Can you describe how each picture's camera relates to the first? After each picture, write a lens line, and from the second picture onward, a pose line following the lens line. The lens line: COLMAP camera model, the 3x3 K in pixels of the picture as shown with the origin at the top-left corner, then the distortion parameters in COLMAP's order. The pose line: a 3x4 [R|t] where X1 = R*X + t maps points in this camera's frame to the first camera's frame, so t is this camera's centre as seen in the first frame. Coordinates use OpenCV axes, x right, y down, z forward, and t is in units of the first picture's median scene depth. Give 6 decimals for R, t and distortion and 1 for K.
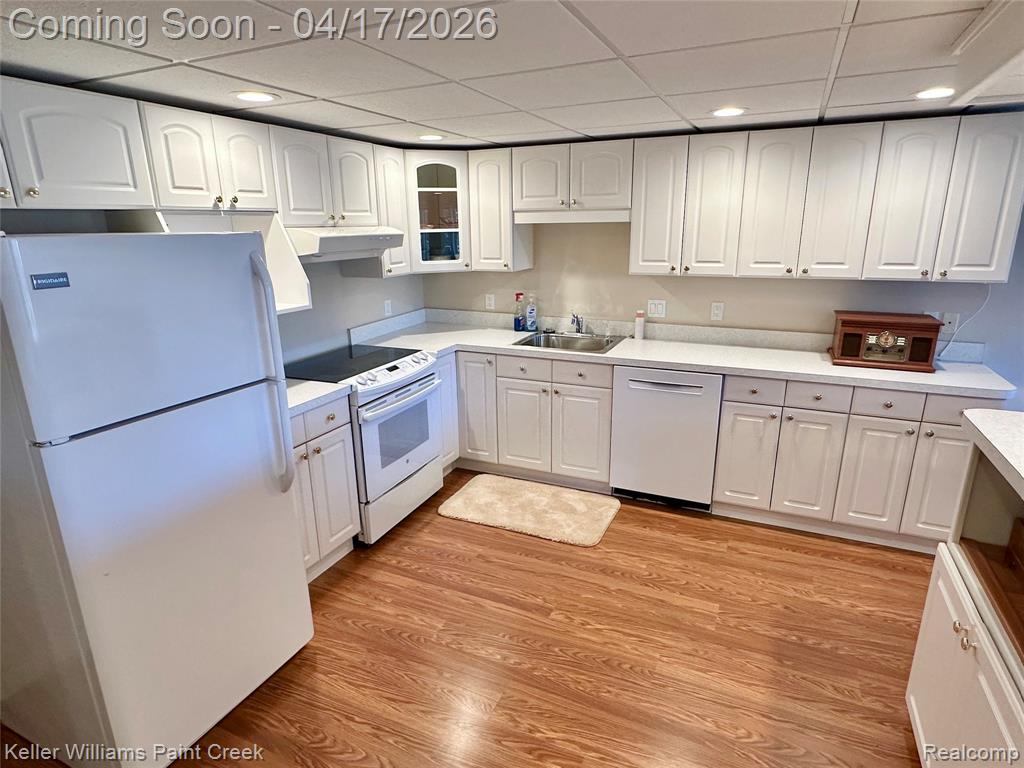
lens RADIAL K [[574.7, 0, 512.8], [0, 574.7, 386.1], [0, 0, 1]] dist [0.000875, -0.001213]
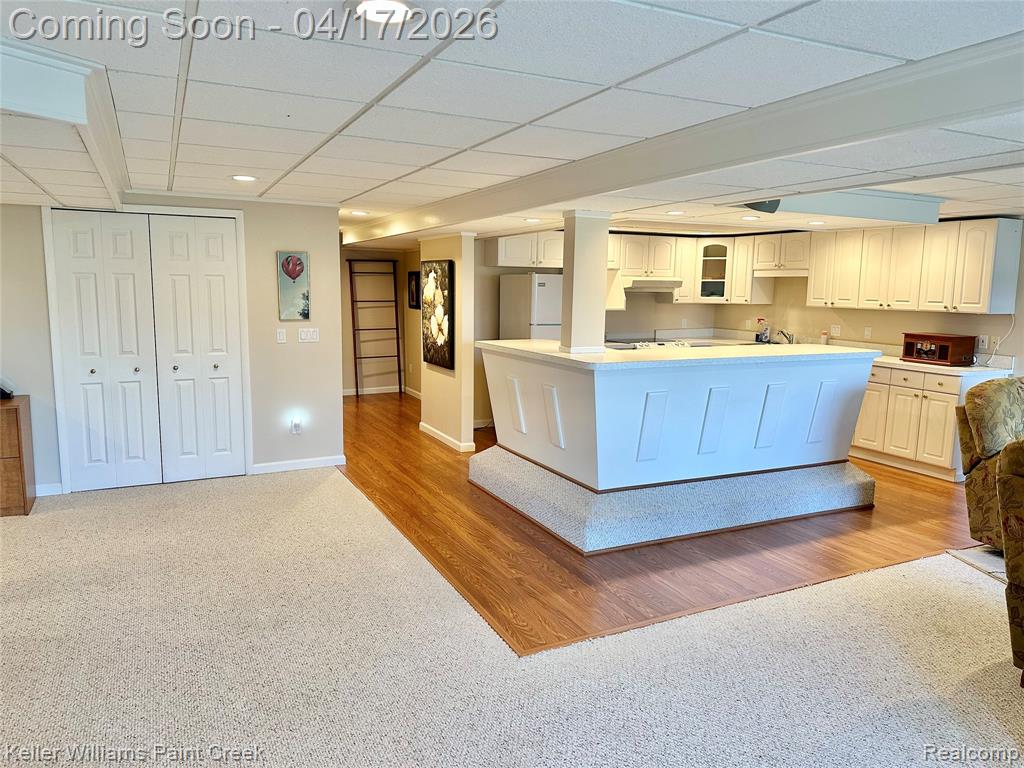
lens RADIAL K [[712.7, 0, 511.2], [0, 712.7, 384.6], [0, 0, 1]] dist [0.010384, -0.015709]
pose [[0.774497, 0.108619, -0.623183, 0.905987], [-0.191724, 0.979117, -0.067620, 0.357363], [0.602824, 0.171850, 0.779148, -1.184068]]
